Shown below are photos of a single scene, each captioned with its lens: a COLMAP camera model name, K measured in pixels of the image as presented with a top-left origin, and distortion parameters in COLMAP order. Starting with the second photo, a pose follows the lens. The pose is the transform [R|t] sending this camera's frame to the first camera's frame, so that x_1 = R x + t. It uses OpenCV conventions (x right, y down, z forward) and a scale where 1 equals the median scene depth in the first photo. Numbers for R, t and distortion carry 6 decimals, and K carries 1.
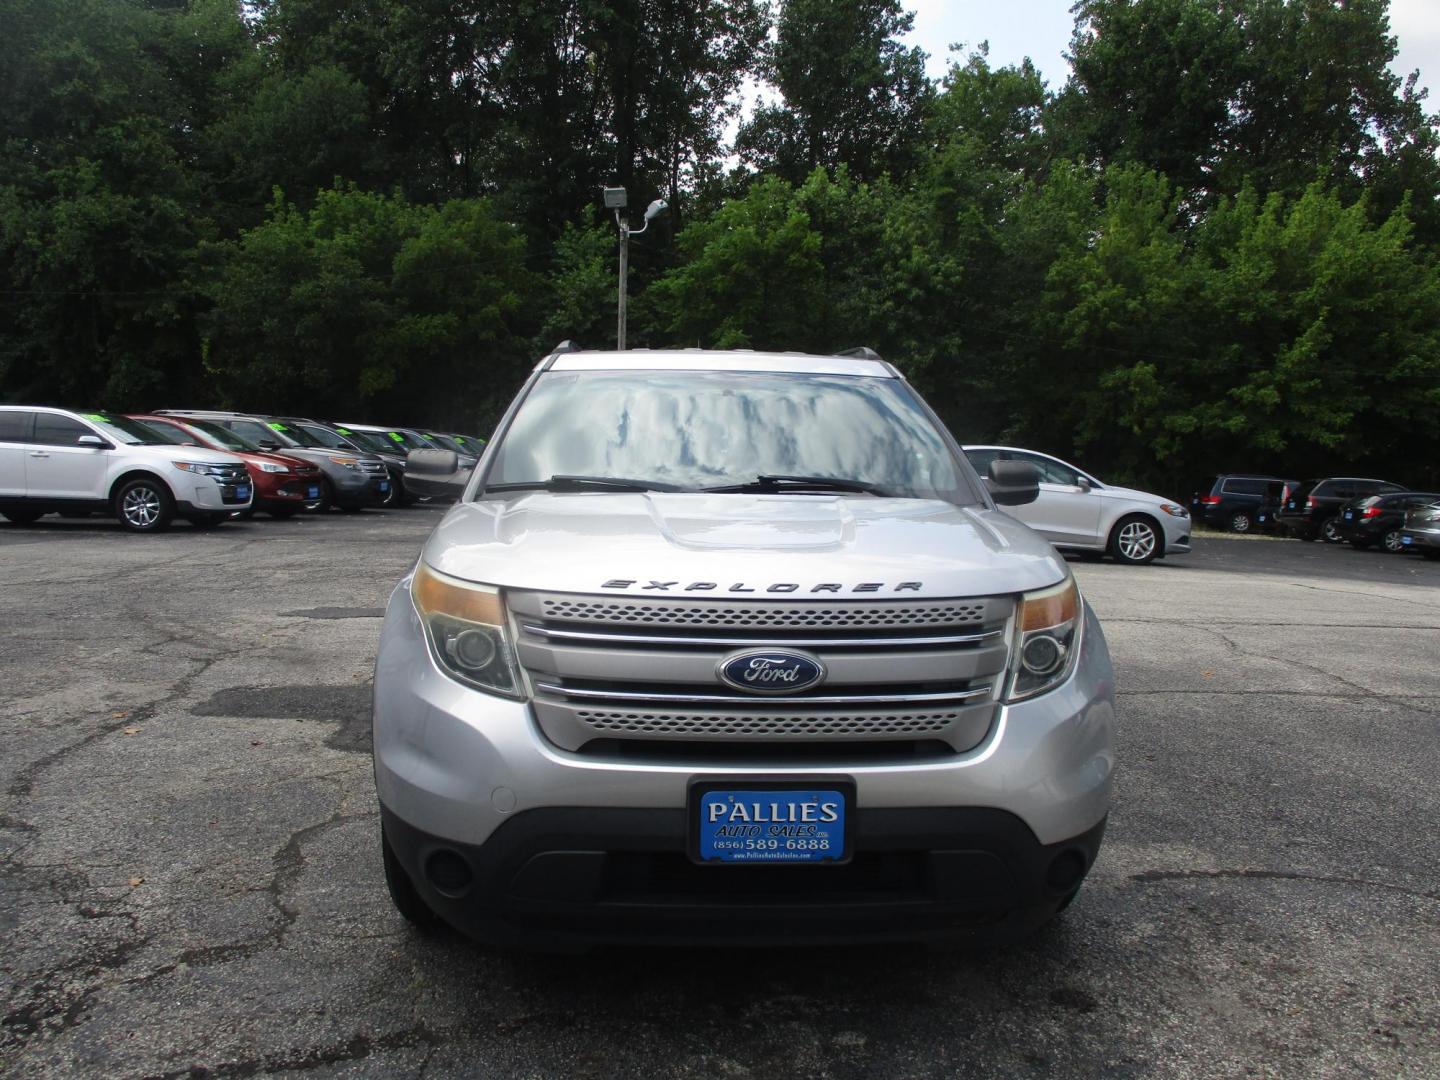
lens RADIAL K [[1196.7, 0, 719.9], [0, 1196.7, 537.8], [0, 0, 1]] dist [-0.034883, 0.012403]
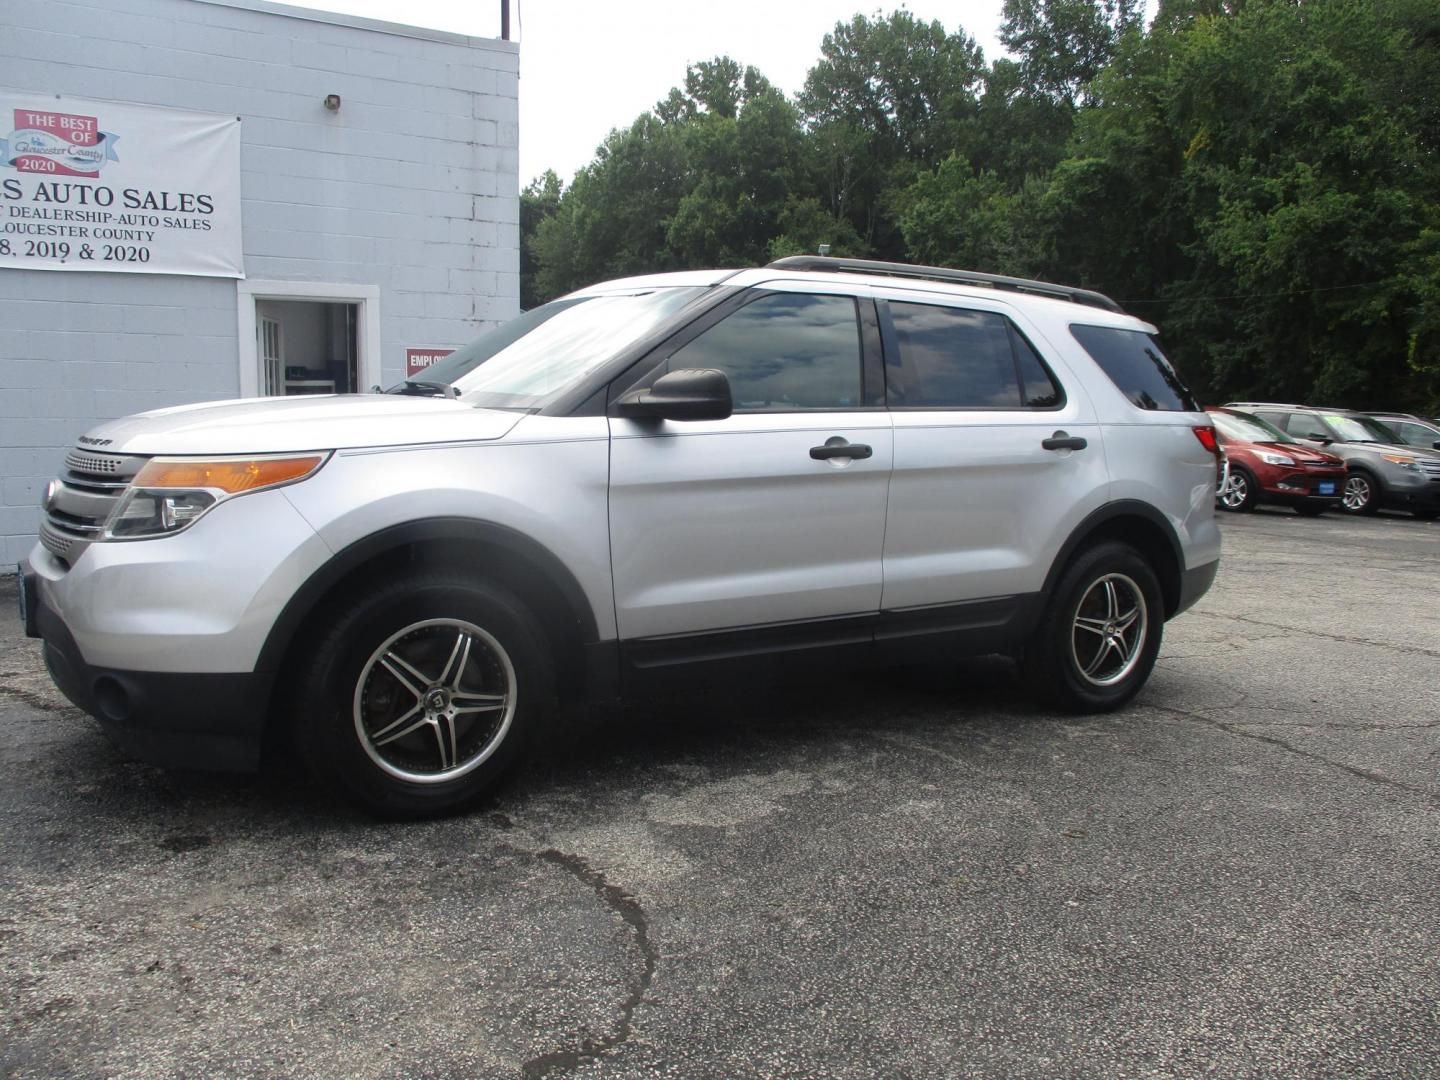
lens RADIAL K [[1196.7, 0, 717.7], [0, 1196.7, 541.9], [0, 0, 1]] dist [-0.034883, 0.012403]
pose [[0.494701, 0.090495, -0.864339, 0.122422], [-0.096157, 0.994157, 0.049052, 0.001717], [0.863727, 0.058846, 0.500512, 0.073333]]
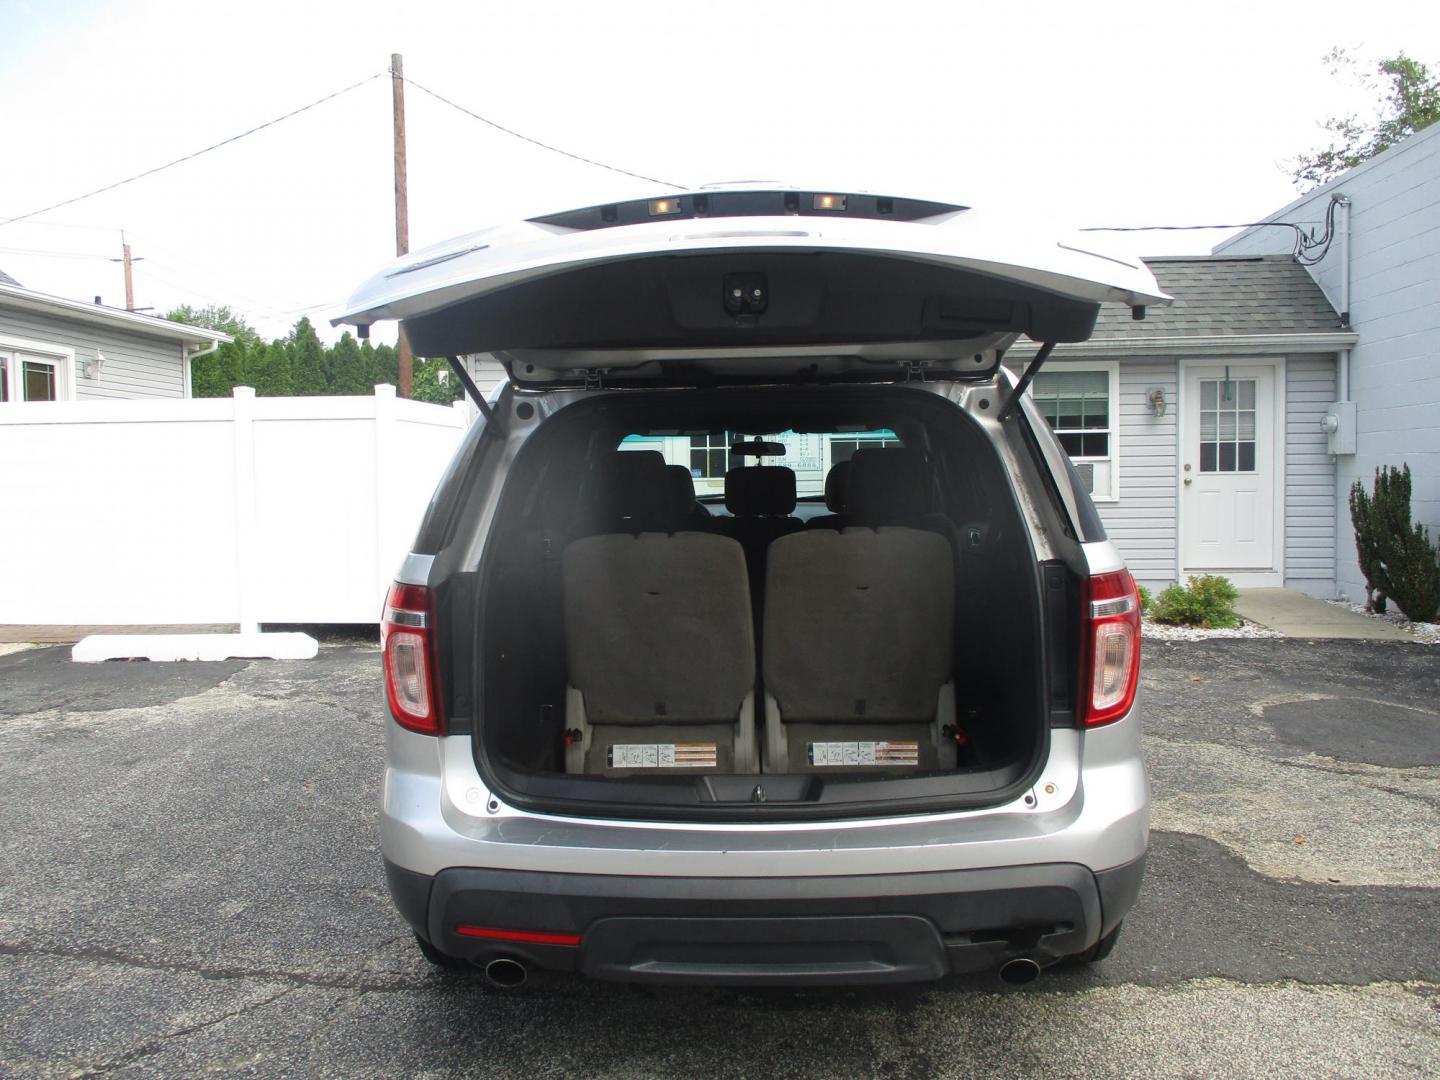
lens RADIAL K [[1196.7, 0, 717.4], [0, 1196.7, 539.7], [0, 0, 1]] dist [-0.034883, 0.012403]
pose [[-0.995331, -0.004874, 0.096402, -0.009313], [0.010577, 0.987203, 0.159118, -0.026658], [-0.095944, 0.159394, -0.982542, 0.281064]]
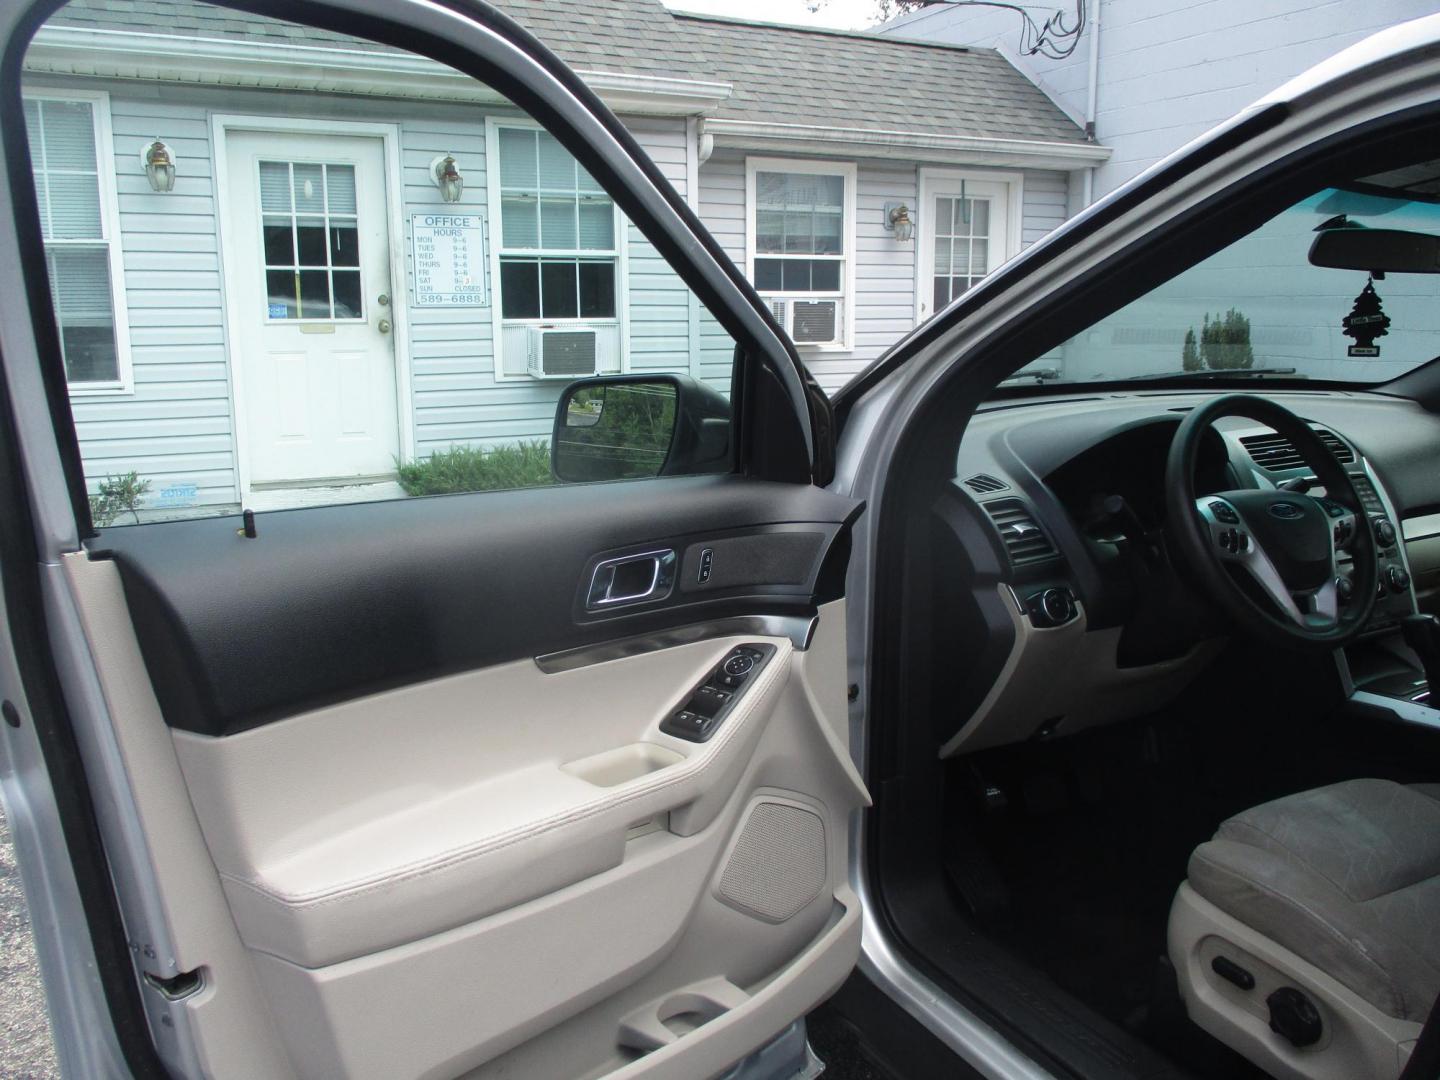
lens RADIAL K [[1196.7, 0, 725.8], [0, 1196.7, 544.6], [0, 0, 1]] dist [-0.034883, 0.012403]
pose [[-0.896549, 0.077717, -0.436074, 0.052614], [-0.054401, 0.957715, 0.282529, -0.014331], [0.439592, 0.277024, -0.854410, 0.160071]]
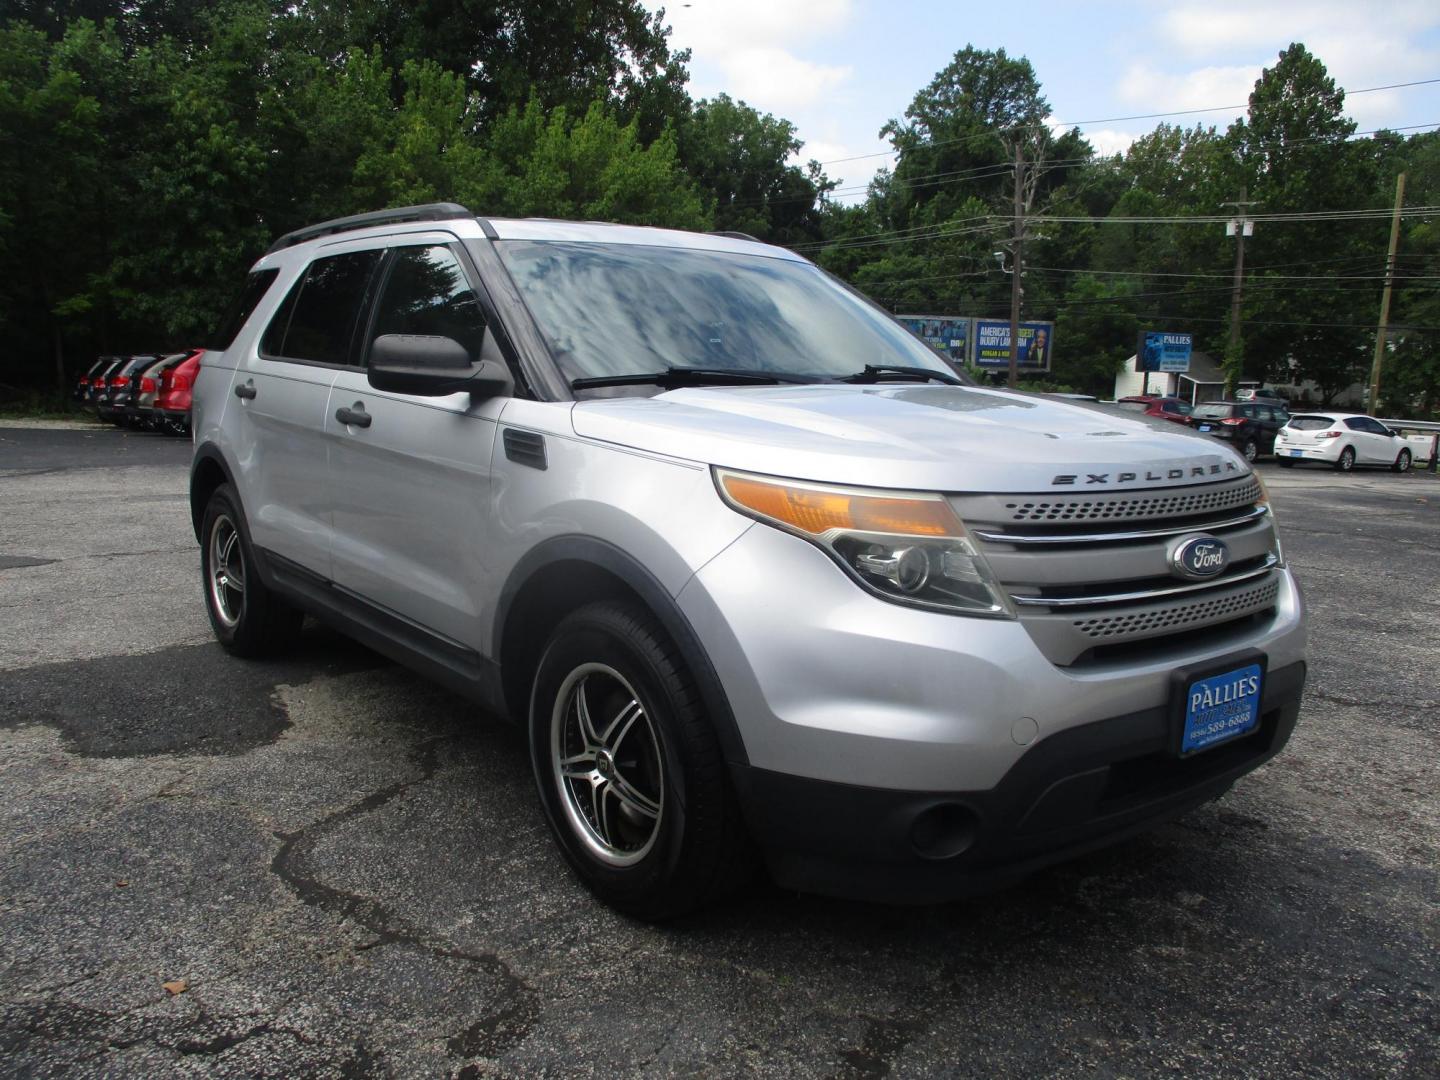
lens RADIAL K [[1196.7, 0, 716.5], [0, 1196.7, 536.4], [0, 0, 1]] dist [-0.034883, 0.012403]
pose [[0.817147, -0.087696, 0.569720, -0.063699], [0.042342, 0.994821, 0.092400, -0.001076], [-0.574873, -0.051381, 0.816628, 0.031273]]
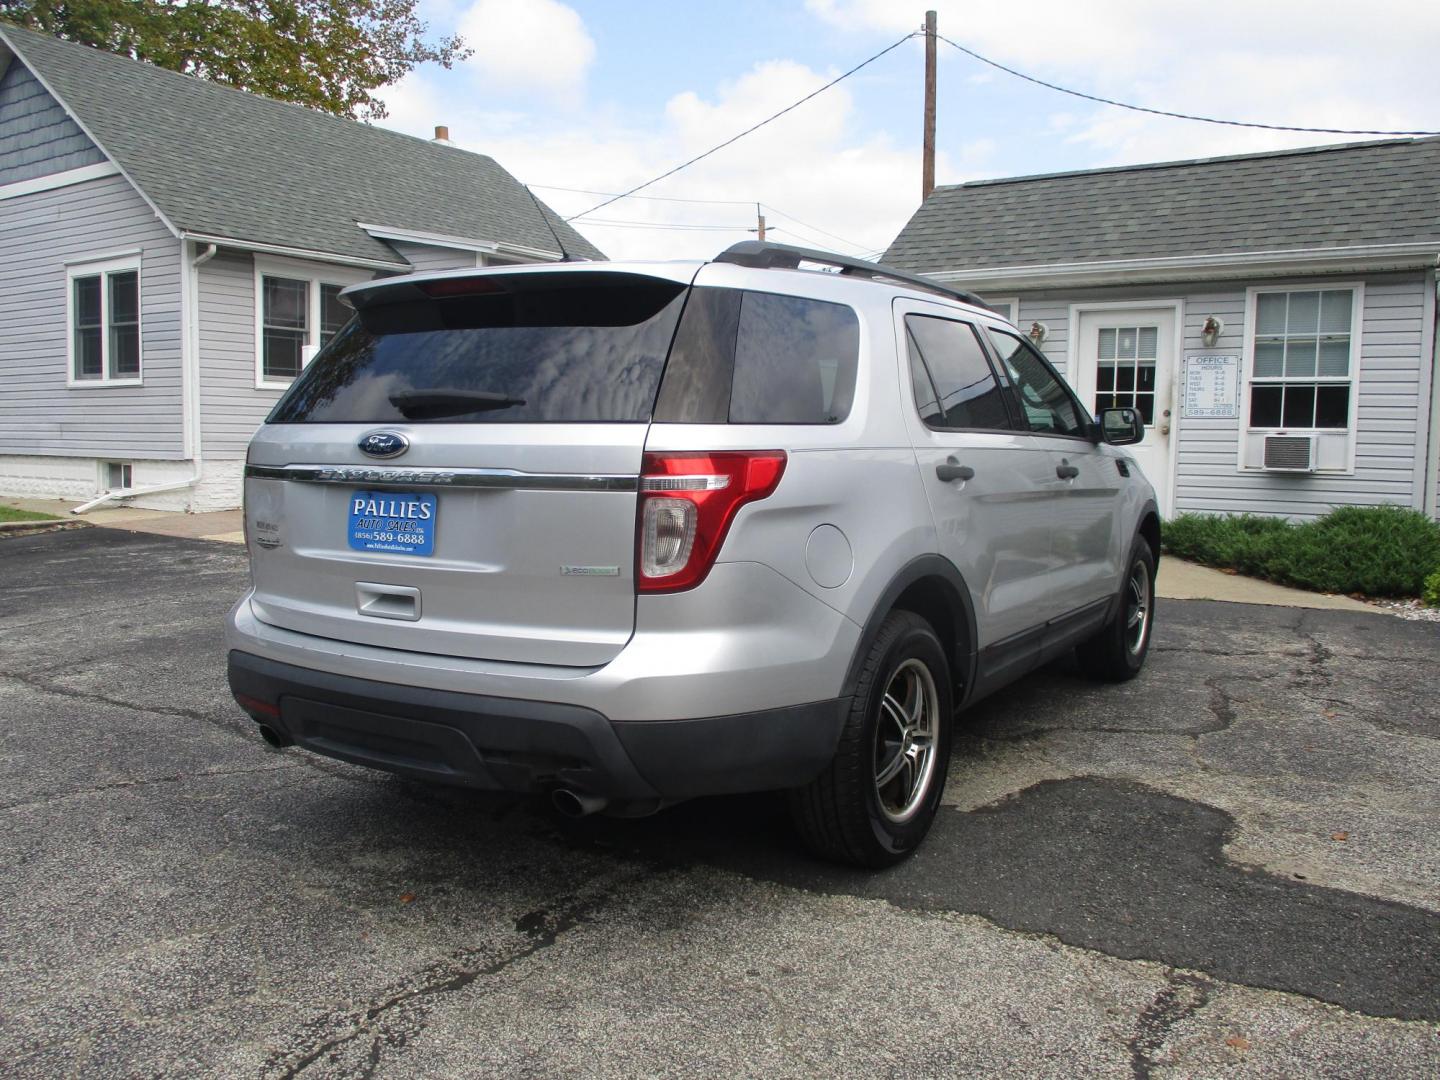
lens RADIAL K [[1196.7, 0, 717.3], [0, 1196.7, 539.3], [0, 0, 1]] dist [-0.034883, 0.012403]
pose [[-0.815057, -0.075996, 0.574375, -0.073487], [0.035080, 0.983068, 0.179850, -0.020952], [-0.578317, 0.166738, -0.798591, 0.267351]]
